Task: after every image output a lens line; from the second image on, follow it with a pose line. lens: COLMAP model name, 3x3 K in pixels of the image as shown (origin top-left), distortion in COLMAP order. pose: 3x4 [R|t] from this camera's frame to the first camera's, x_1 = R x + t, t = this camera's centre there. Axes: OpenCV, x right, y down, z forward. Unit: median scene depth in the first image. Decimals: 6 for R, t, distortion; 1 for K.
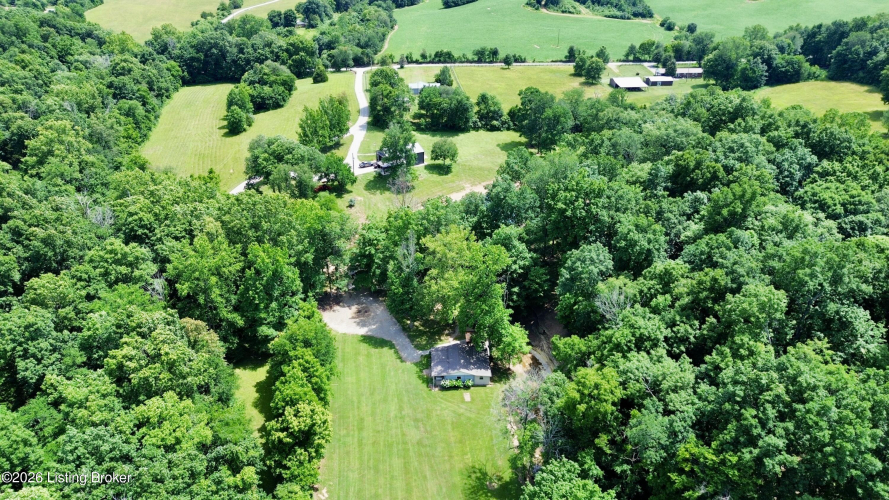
lens RADIAL K [[625.3, 0, 444.5], [0, 625.3, 250.0], [0, 0, 1]] dist [0.064564, -0.058842]
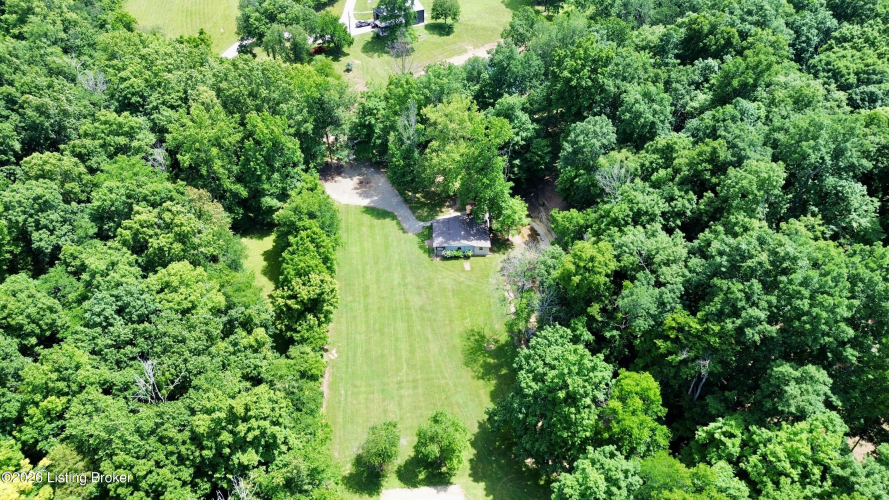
lens RADIAL K [[625.3, 0, 444.5], [0, 625.3, 250.0], [0, 0, 1]] dist [0.064564, -0.058842]
pose [[0.999992, 0.003854, 0.001210, -0.002873], [-0.004024, 0.976313, 0.216326, -0.016235], [-0.000348, -0.216329, 0.976321, -0.007209]]
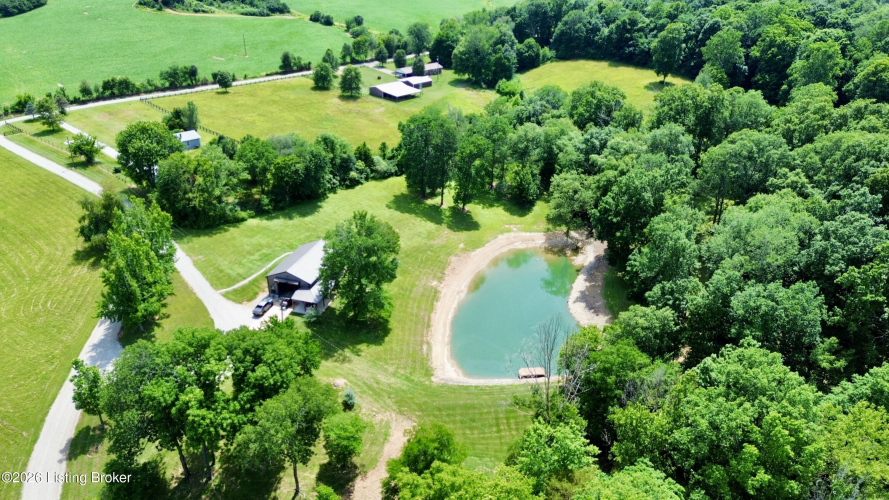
lens RADIAL K [[625.3, 0, 444.5], [0, 625.3, 250.0], [0, 0, 1]] dist [0.064564, -0.058842]
pose [[0.748934, -0.293485, 0.594108, -0.555312], [0.290045, 0.951311, 0.104310, -0.343352], [-0.595795, 0.094197, 0.797593, 0.841272]]
